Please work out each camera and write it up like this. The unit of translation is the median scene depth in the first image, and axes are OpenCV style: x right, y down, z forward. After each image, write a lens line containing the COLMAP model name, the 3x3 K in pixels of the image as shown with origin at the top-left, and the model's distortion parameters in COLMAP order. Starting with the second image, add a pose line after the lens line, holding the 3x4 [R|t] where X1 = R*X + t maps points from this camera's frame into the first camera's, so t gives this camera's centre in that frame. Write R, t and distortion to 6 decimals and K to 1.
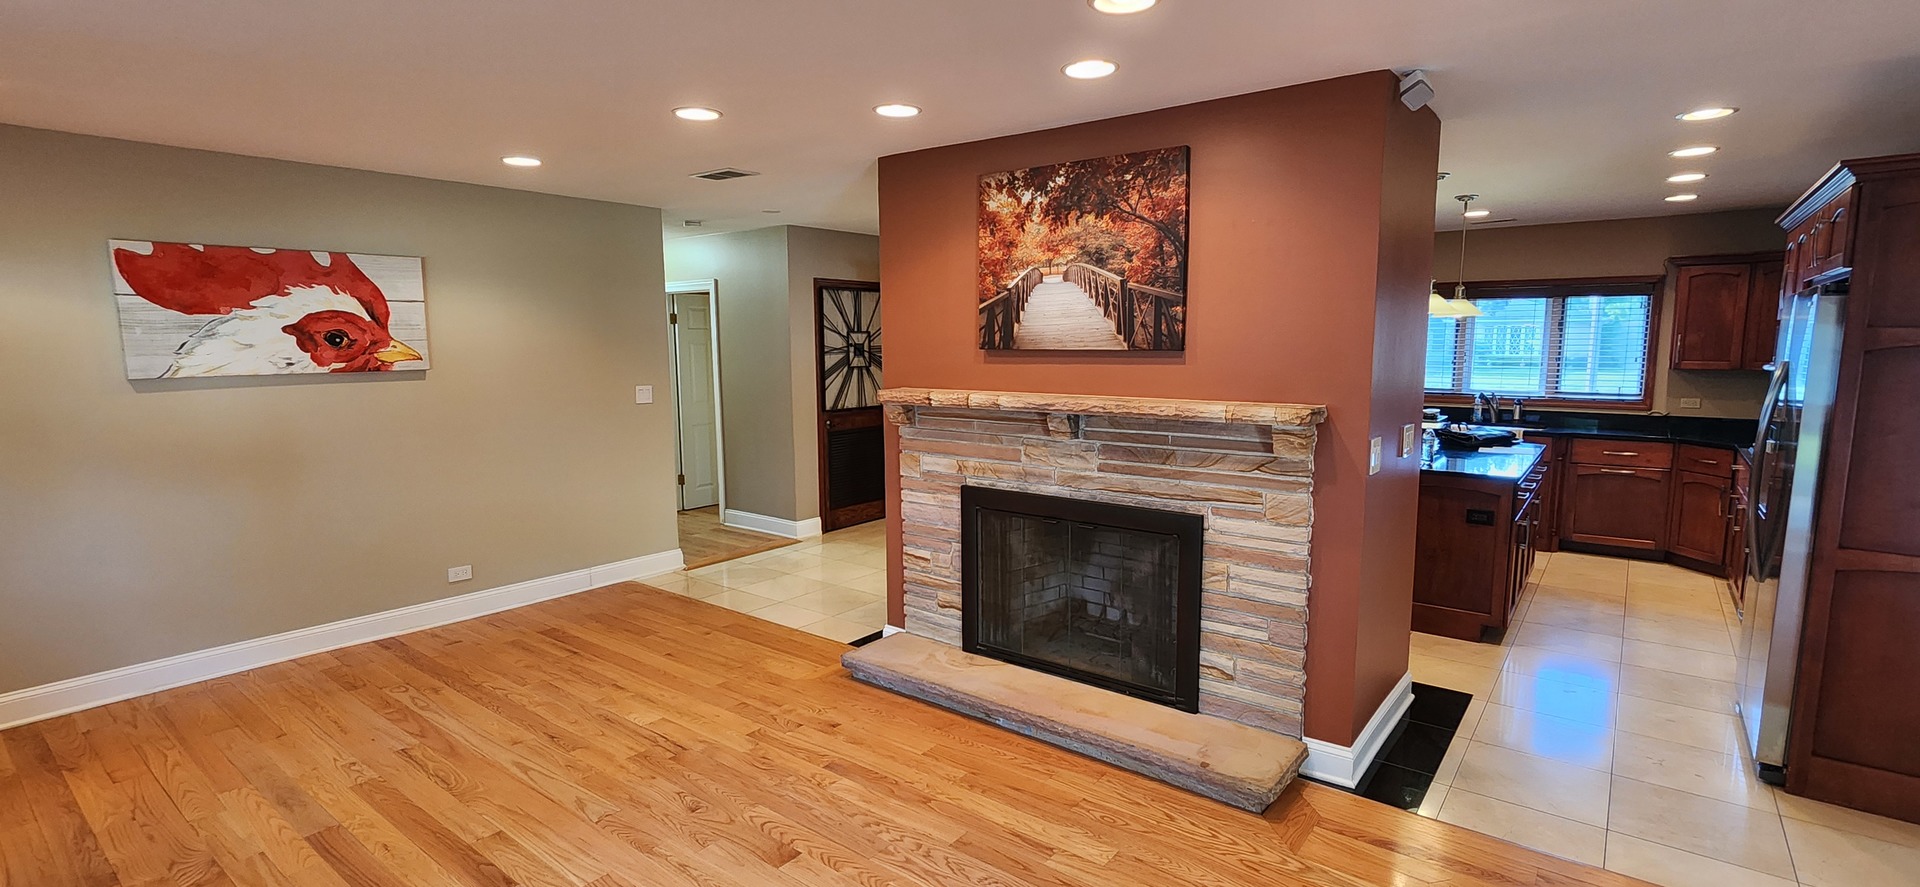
lens RADIAL K [[870.4, 0, 974.2], [0, 870.4, 452.0], [0, 0, 1]] dist [-0.001780, -0.000406]
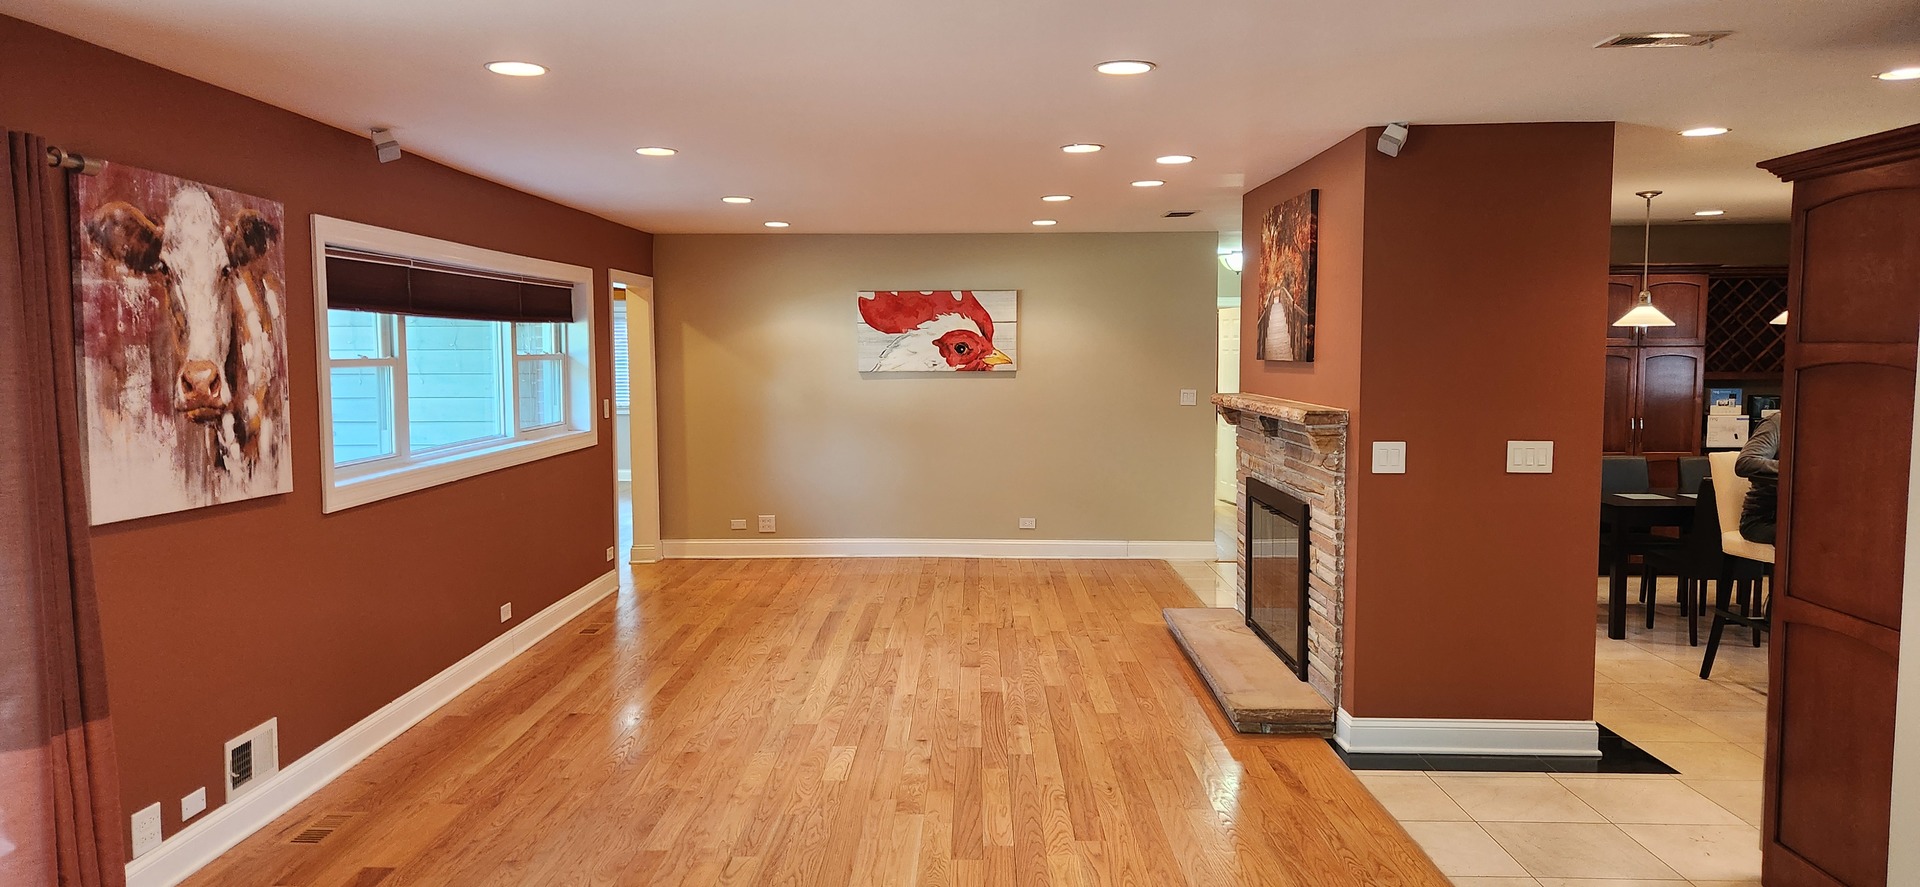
lens RADIAL K [[1262.7, 0, 954.3], [0, 1262.7, 451.7], [0, 0, 1]] dist [0.046562, -0.000254]
pose [[0.593500, 0.068995, -0.801871, 1.199332], [-0.105449, 0.994396, 0.007513, 0.036909], [0.797896, 0.080098, 0.597450, -0.346755]]
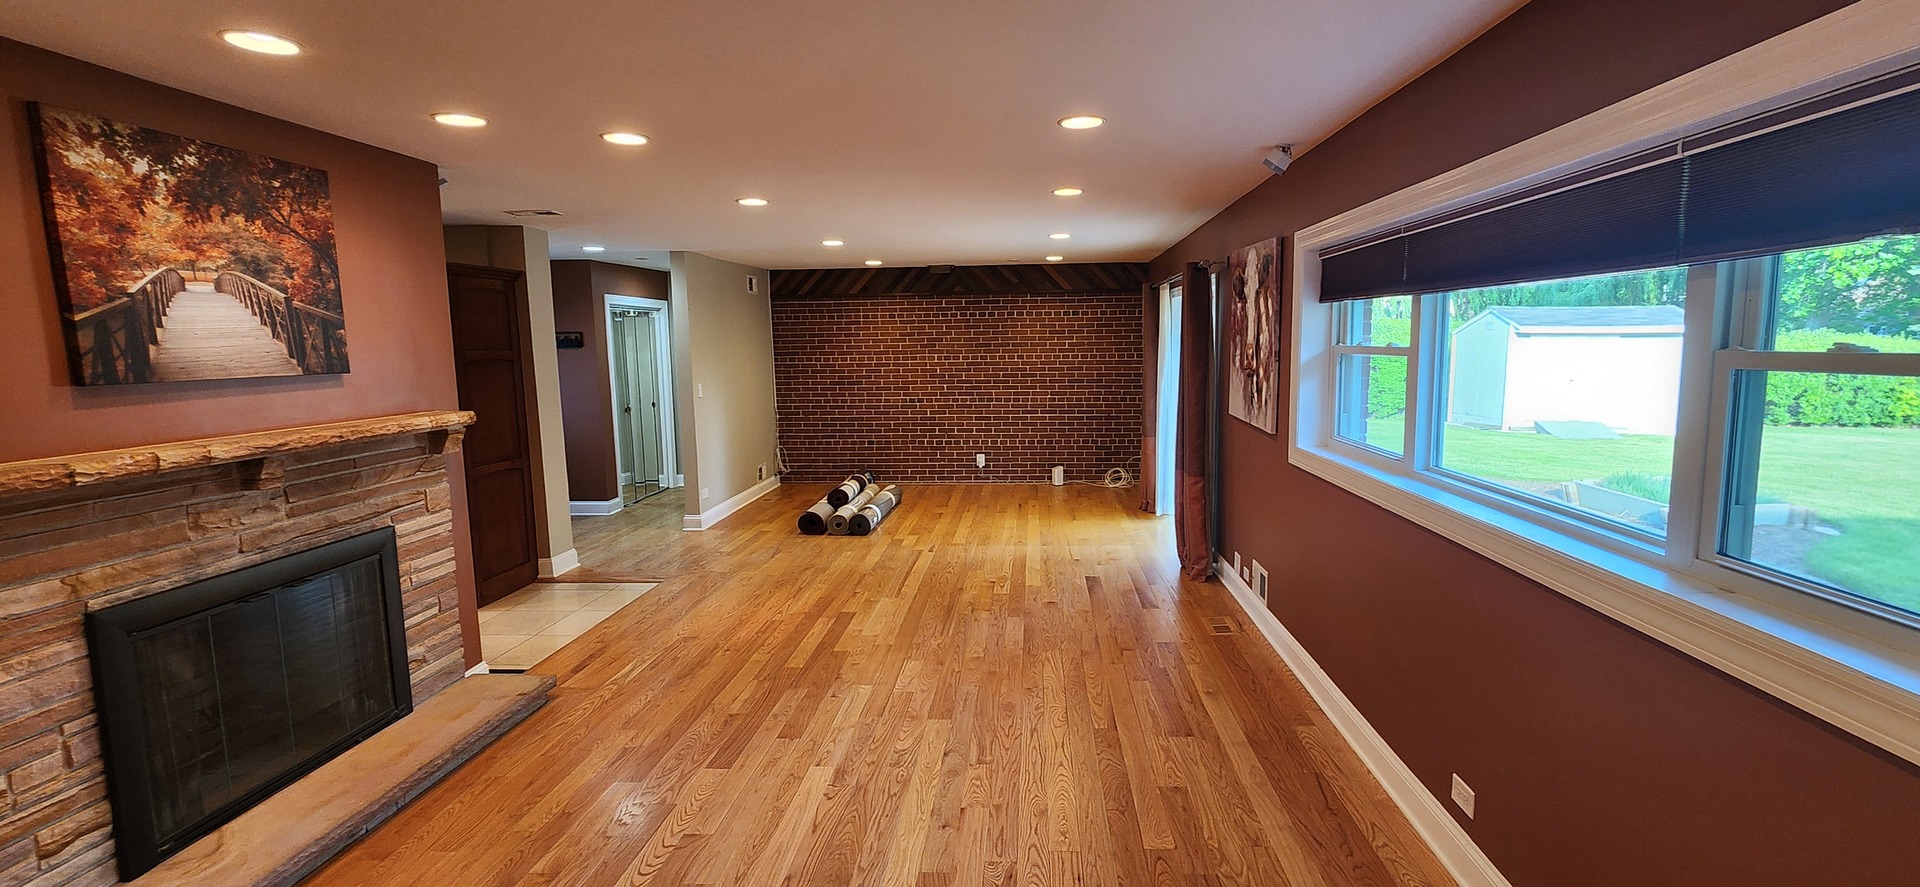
lens RADIAL K [[870.4, 0, 974.2], [0, 870.4, 452.0], [0, 0, 1]] dist [-0.001780, -0.000406]
pose [[-0.552884, -0.090945, 0.828280, -0.910389], [0.130834, 0.972222, 0.194082, -0.115818], [-0.822923, 0.215672, -0.525627, 0.860328]]
